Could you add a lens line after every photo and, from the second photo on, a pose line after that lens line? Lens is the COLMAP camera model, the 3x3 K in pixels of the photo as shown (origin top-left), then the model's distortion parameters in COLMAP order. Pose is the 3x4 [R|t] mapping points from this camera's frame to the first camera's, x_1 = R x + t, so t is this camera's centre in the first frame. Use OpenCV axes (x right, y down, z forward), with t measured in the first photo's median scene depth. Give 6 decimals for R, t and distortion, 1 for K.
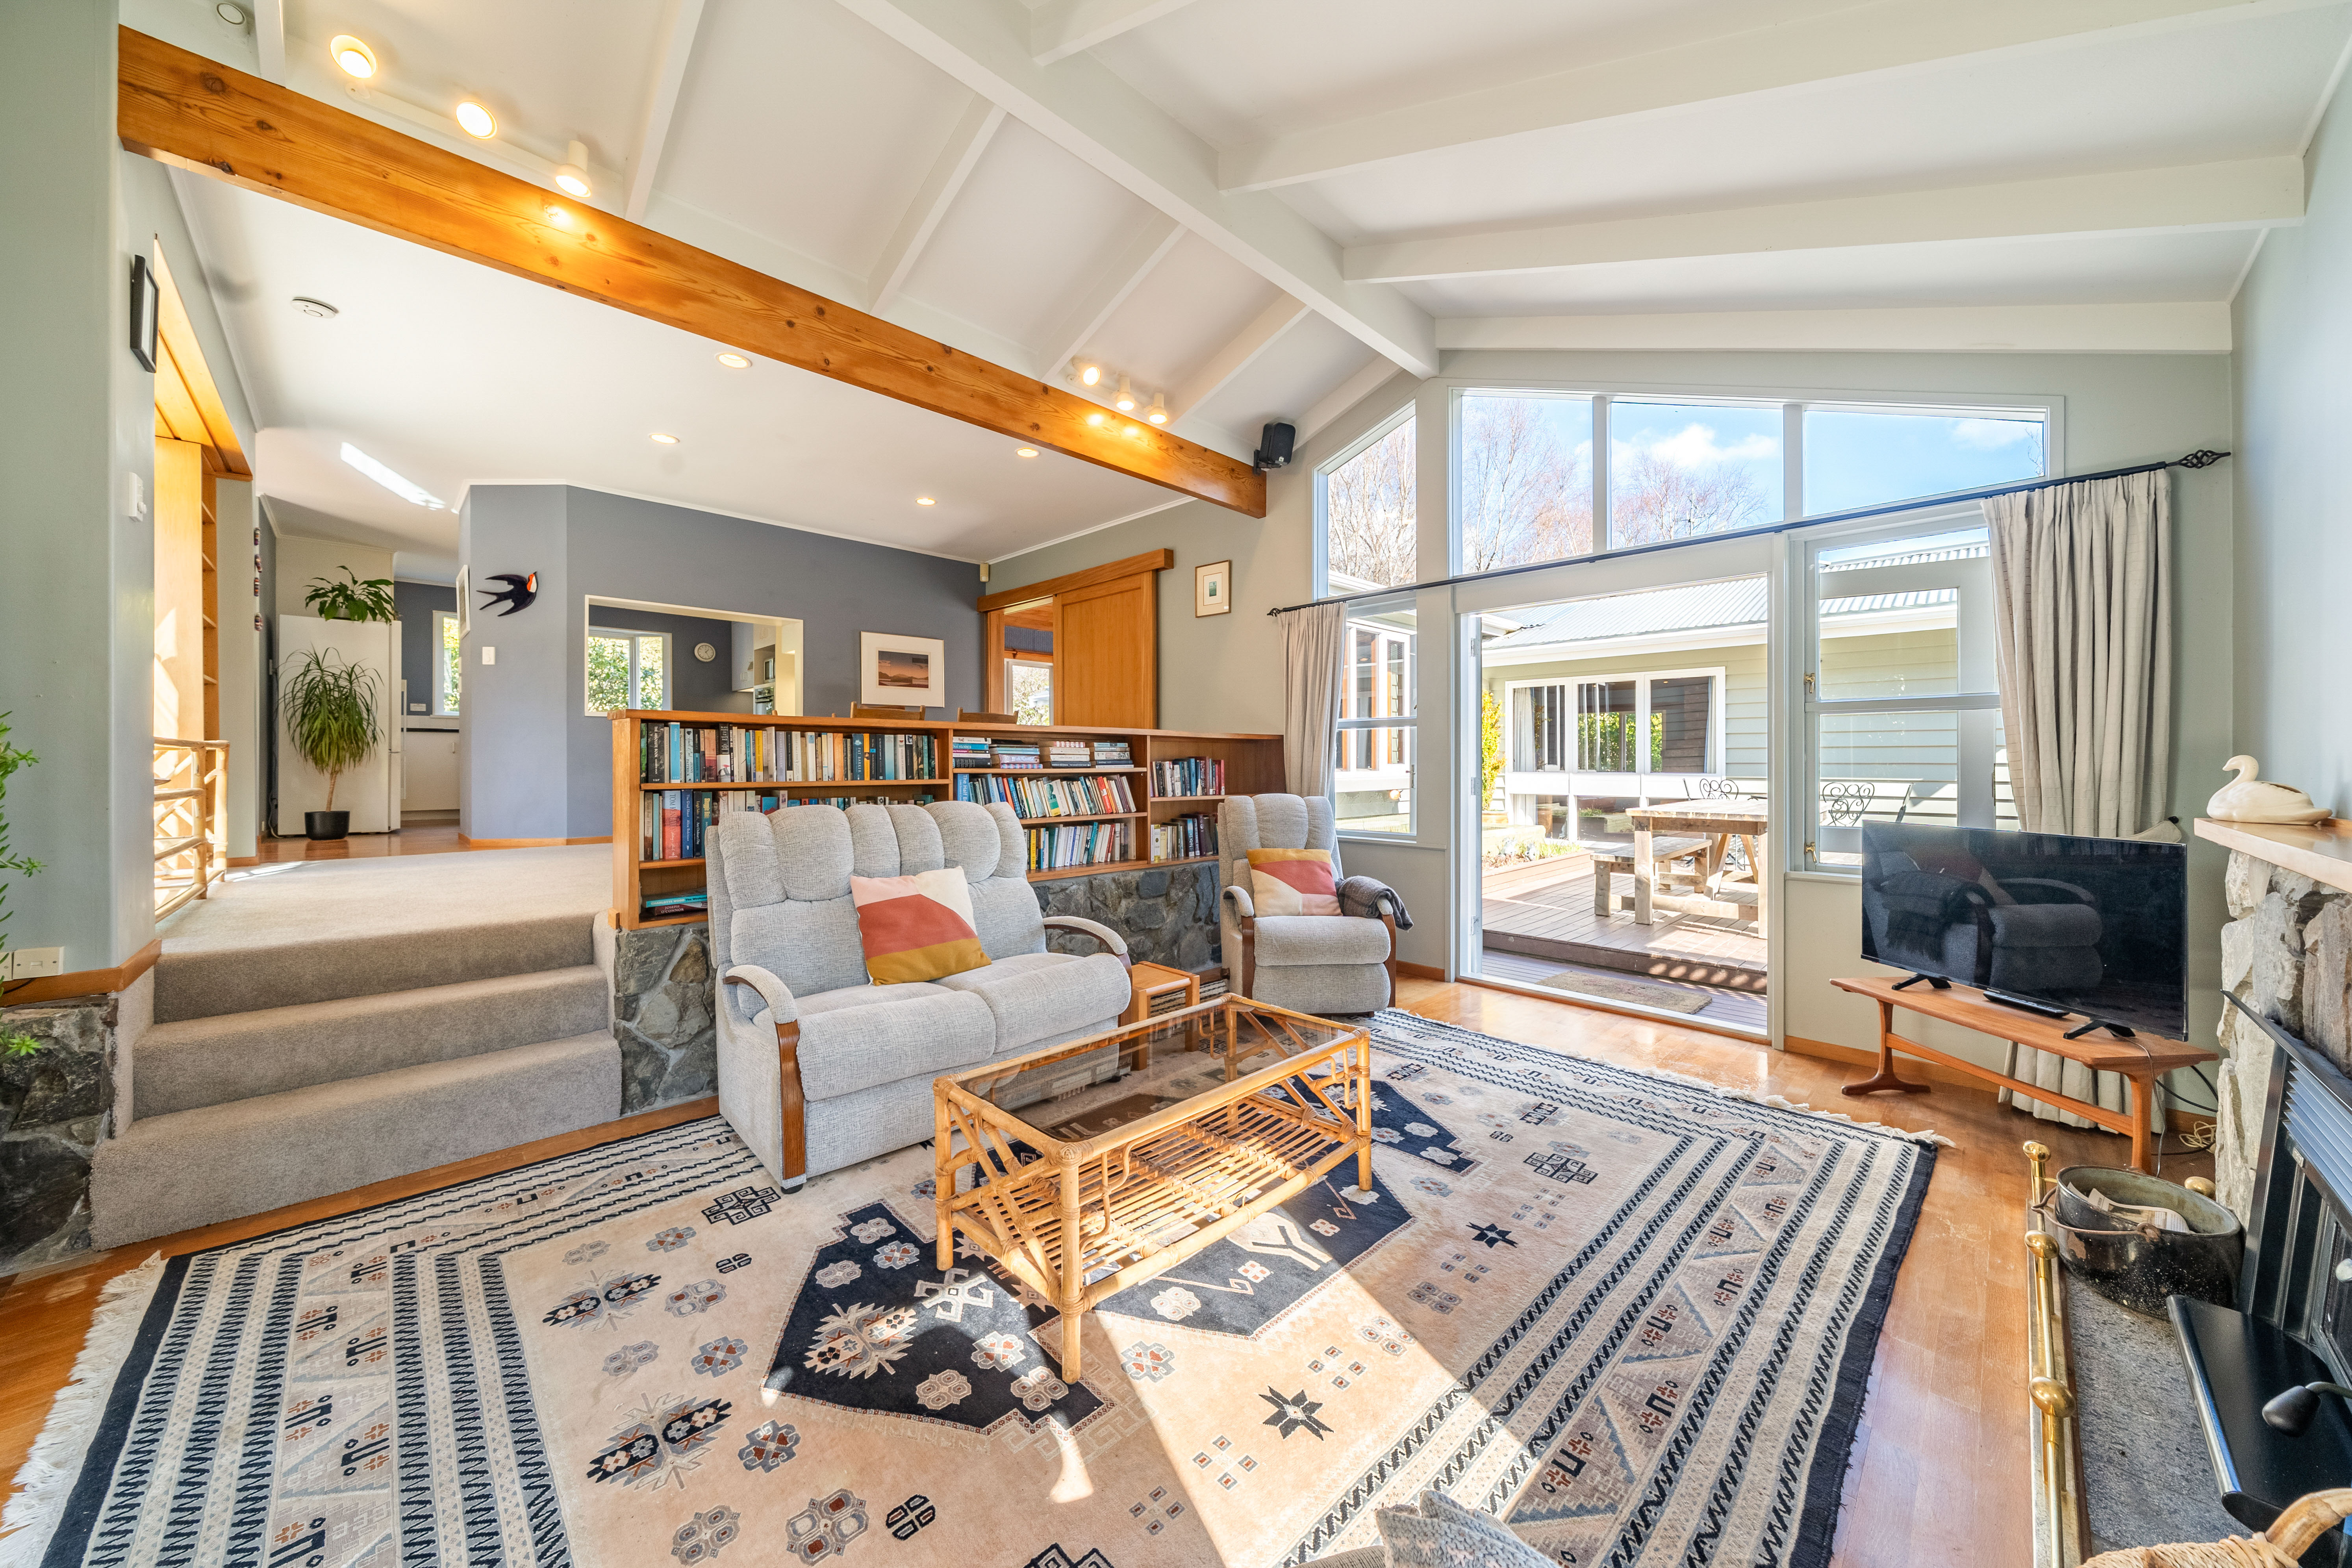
lens RADIAL K [[818.3, 0, 1179.8], [0, 818.3, 772.9], [0, 0, 1]] dist [0.000321, 0.000044]
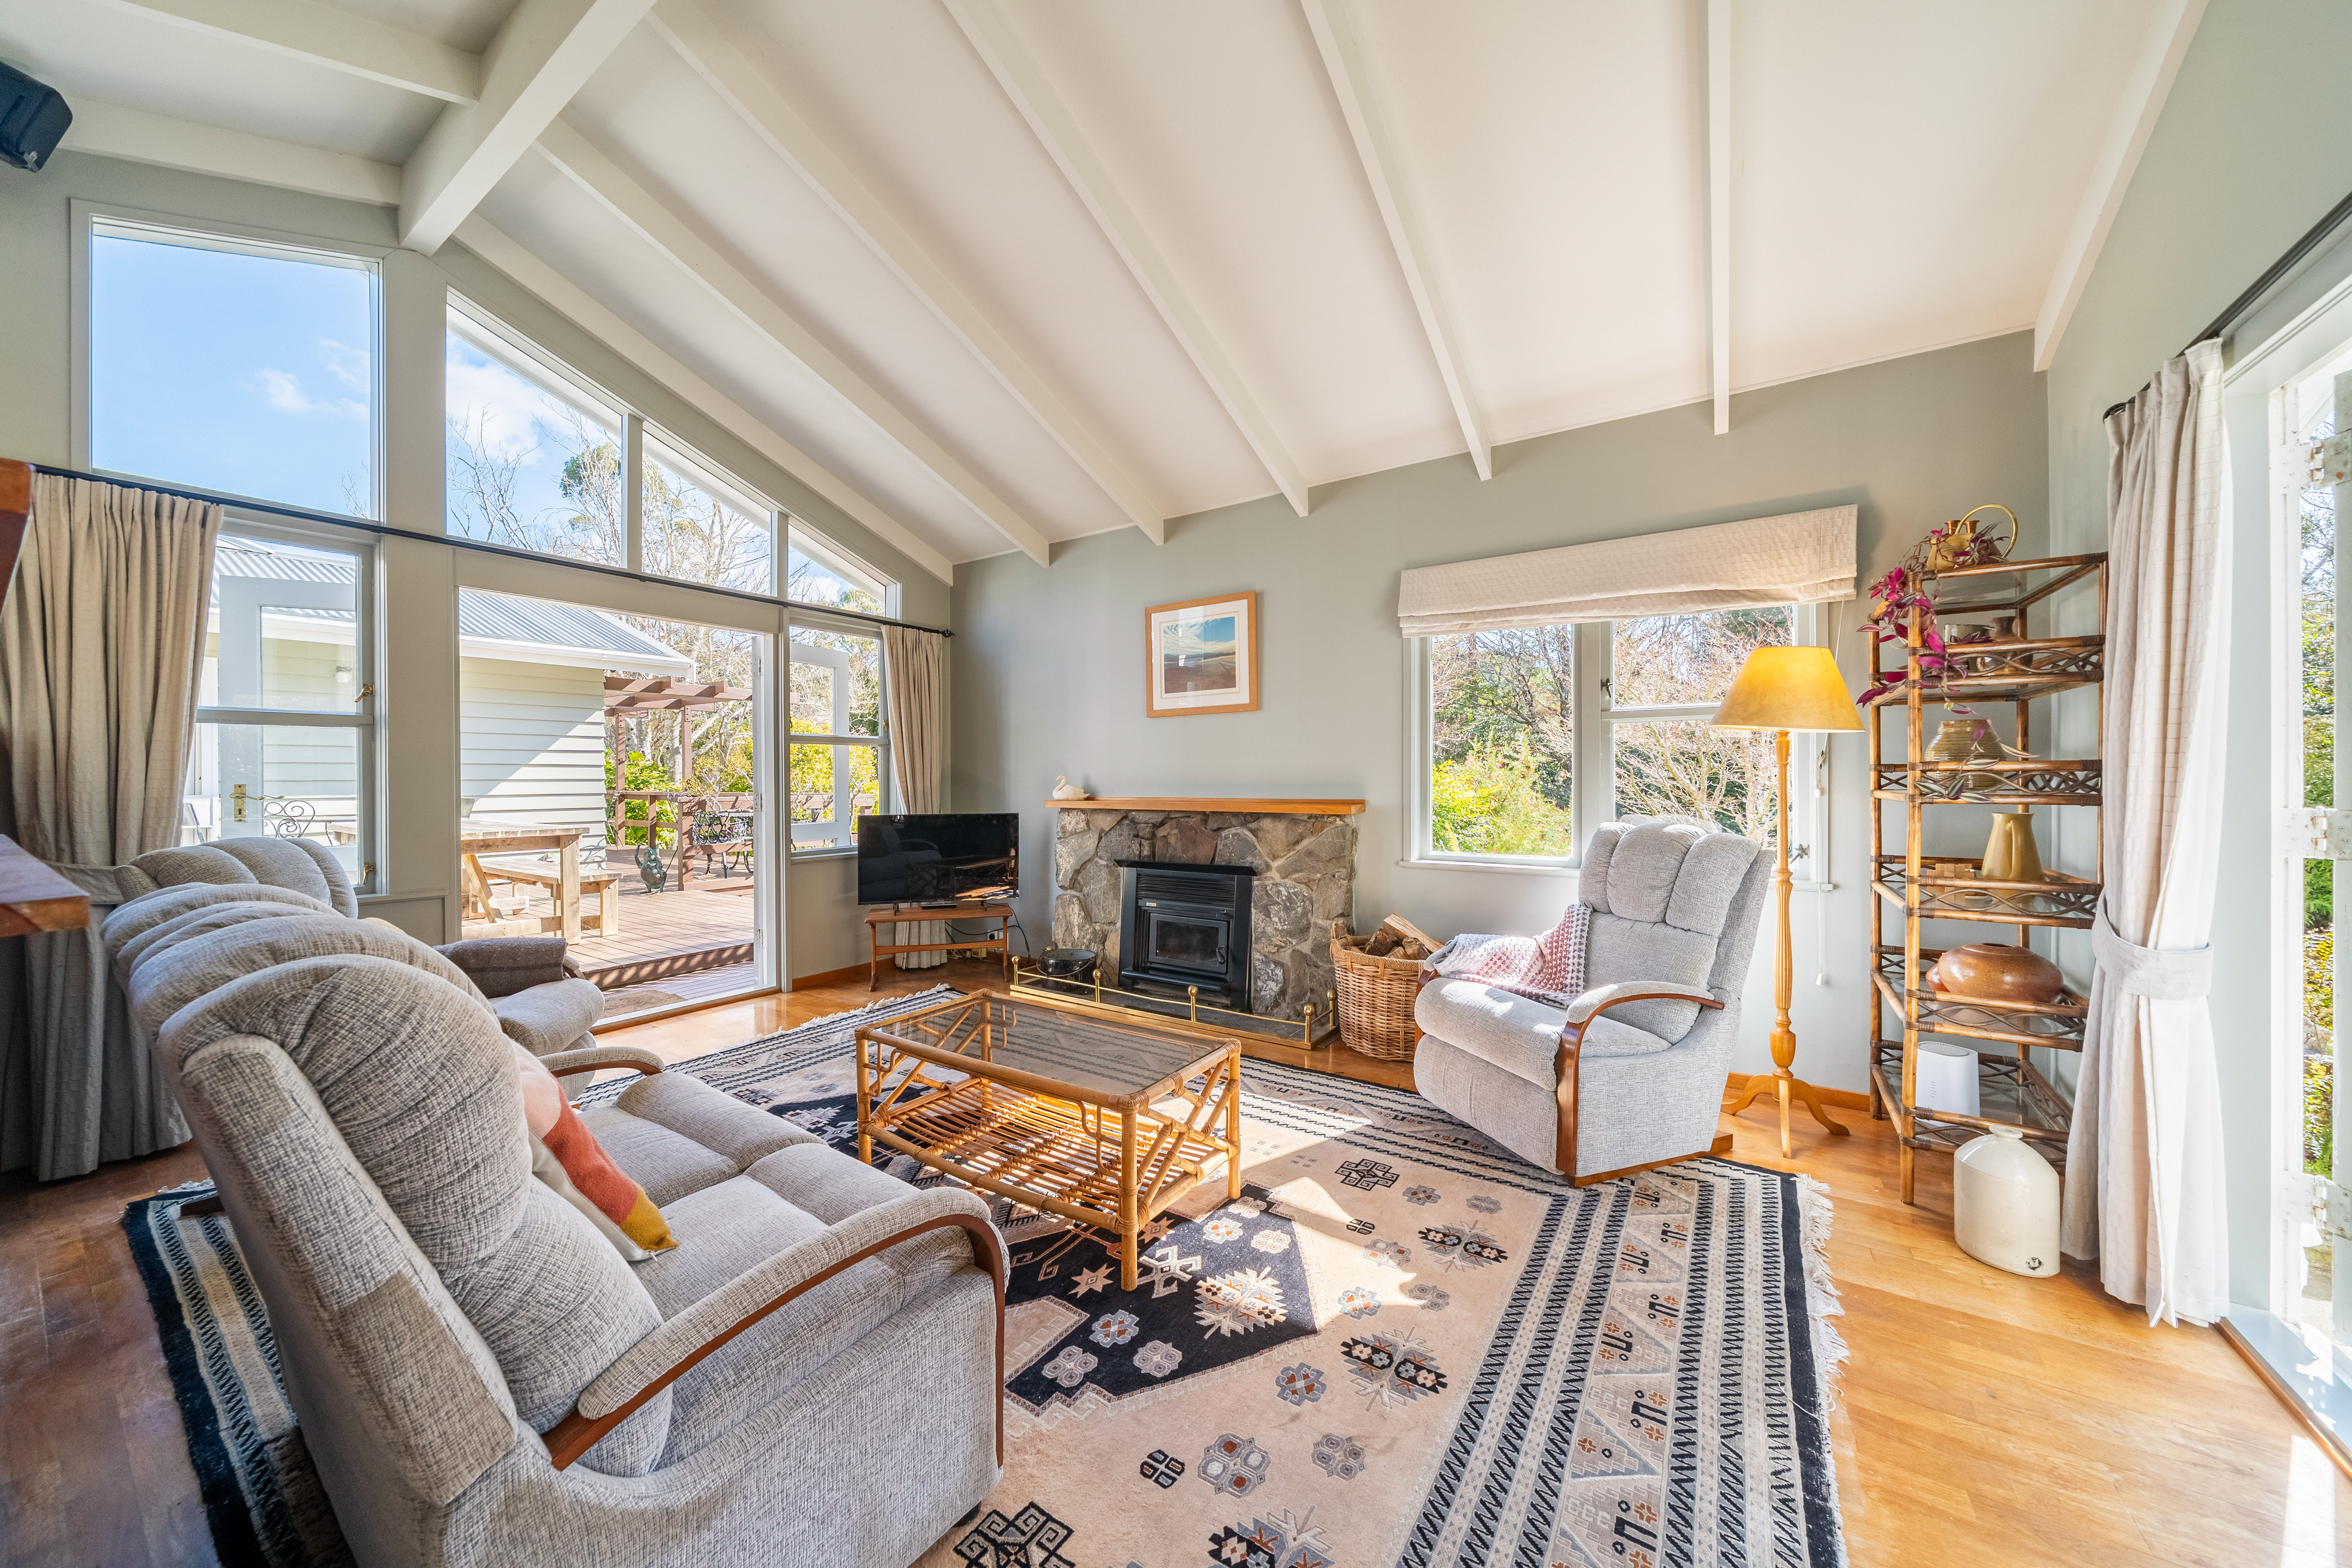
lens RADIAL K [[818.3, 0, 1179.8], [0, 818.3, 772.9], [0, 0, 1]] dist [0.000321, 0.000044]
pose [[-0.203390, 0.003981, 0.979090, -1.159858], [0.016234, 0.999868, -0.000693, -0.014896], [-0.978963, 0.015754, -0.203427, 1.032642]]
